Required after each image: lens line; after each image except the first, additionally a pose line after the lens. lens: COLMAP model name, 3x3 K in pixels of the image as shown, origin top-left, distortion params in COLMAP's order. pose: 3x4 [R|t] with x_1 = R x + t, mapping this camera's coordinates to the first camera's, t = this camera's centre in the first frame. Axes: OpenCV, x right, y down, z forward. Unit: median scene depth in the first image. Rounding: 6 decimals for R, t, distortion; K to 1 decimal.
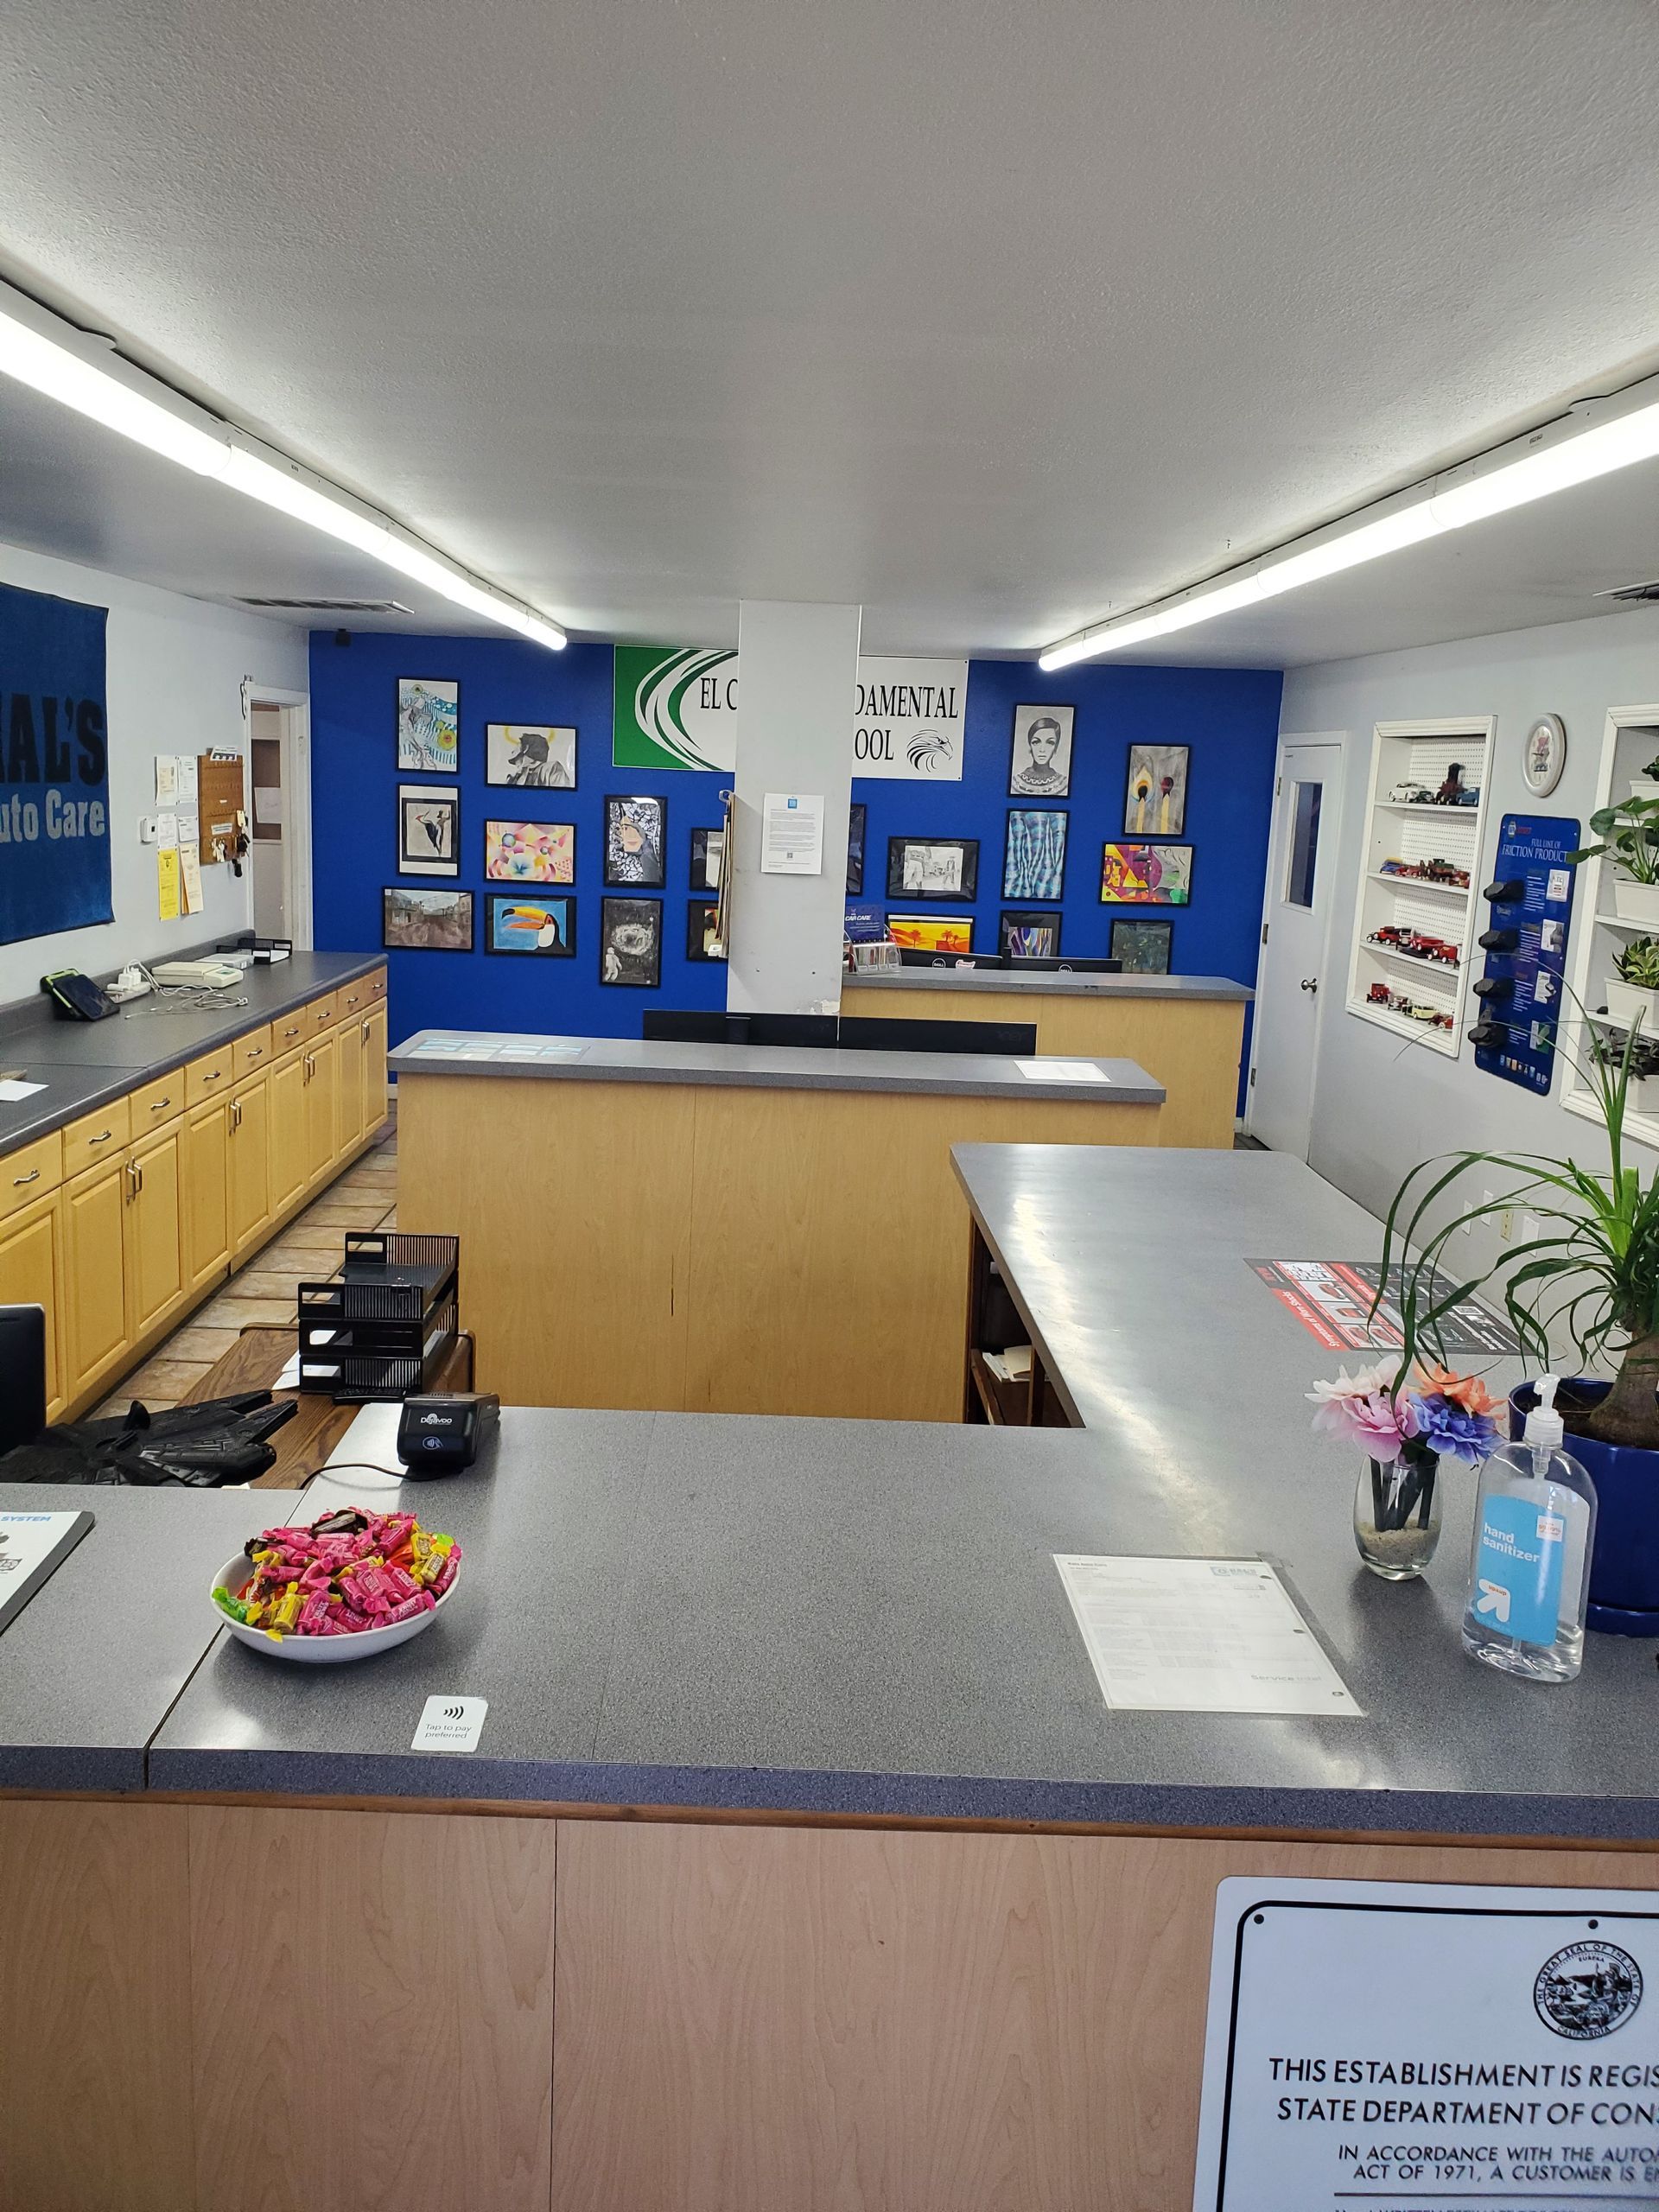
lens RADIAL K [[1757.5, 0, 780.1], [0, 1757.5, 1109.2], [0, 0, 1]] dist [0.000455, 0.033263]
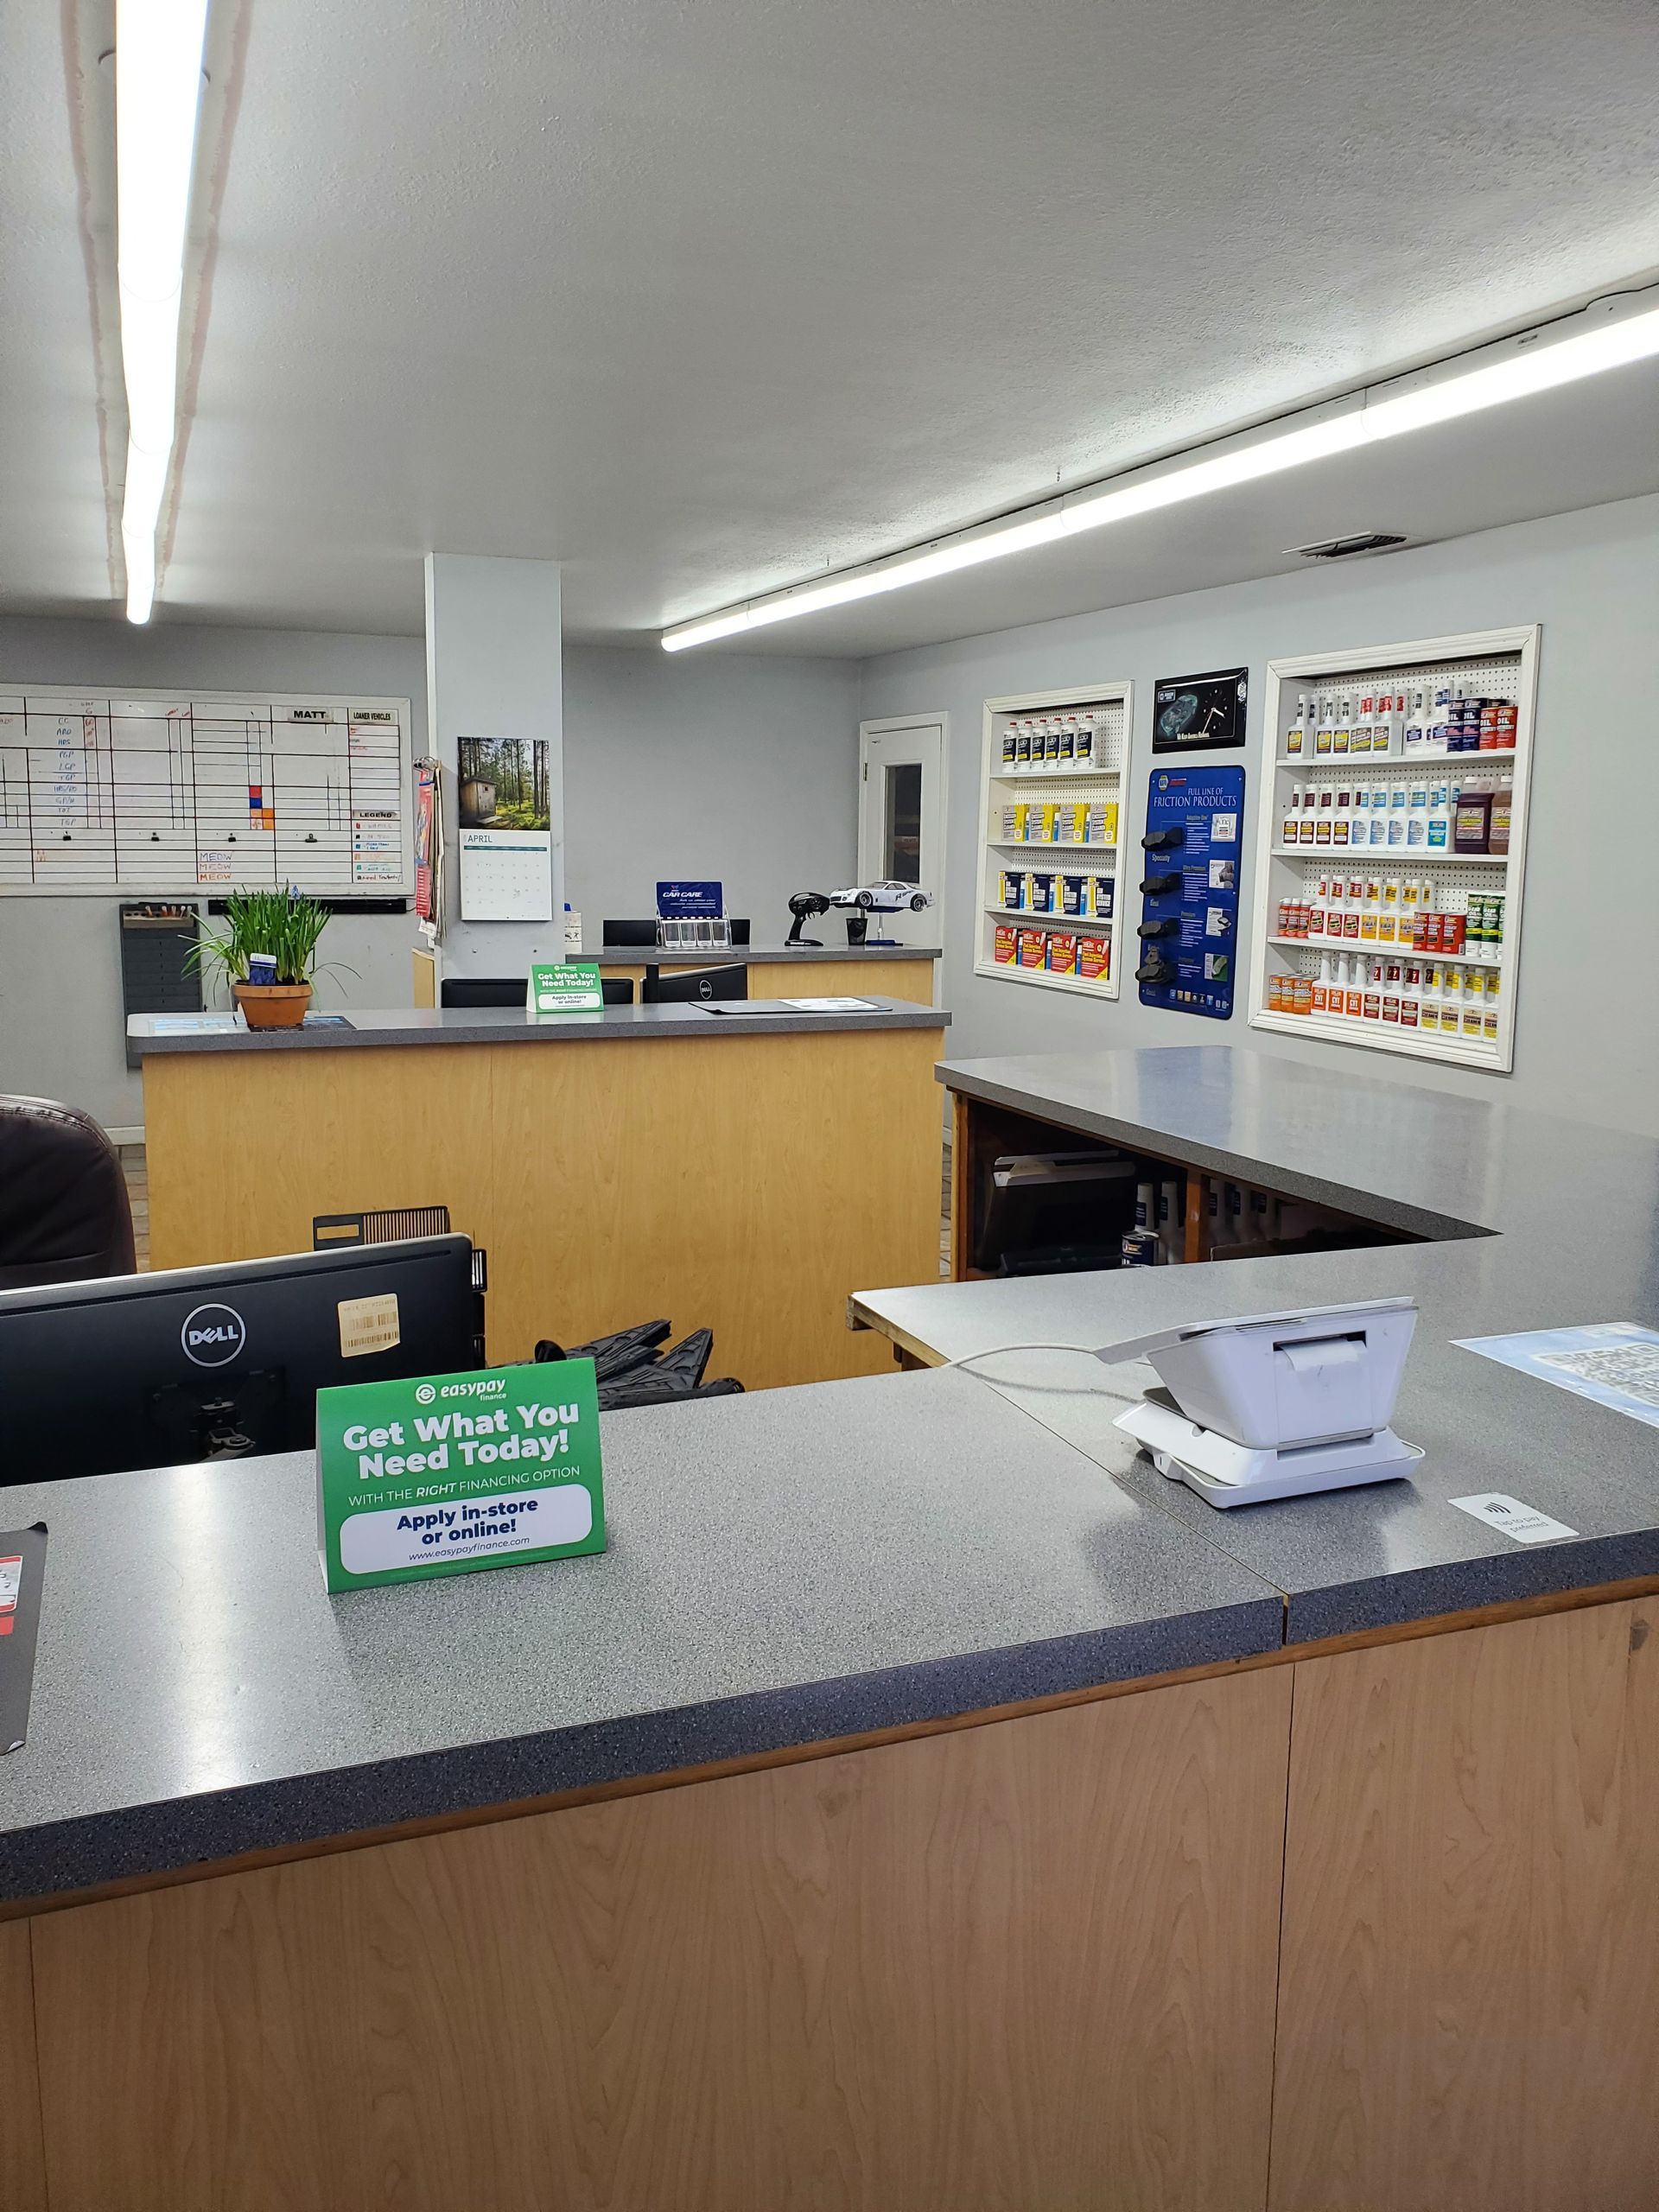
lens RADIAL K [[1757.5, 0, 828.5], [0, 1757.5, 1100.1], [0, 0, 1]] dist [0.000455, 0.033263]
pose [[0.930155, -0.087603, 0.356564, -0.191599], [0.096922, 0.995257, -0.008315, 0.027215], [-0.354144, 0.042293, 0.934234, 0.068106]]
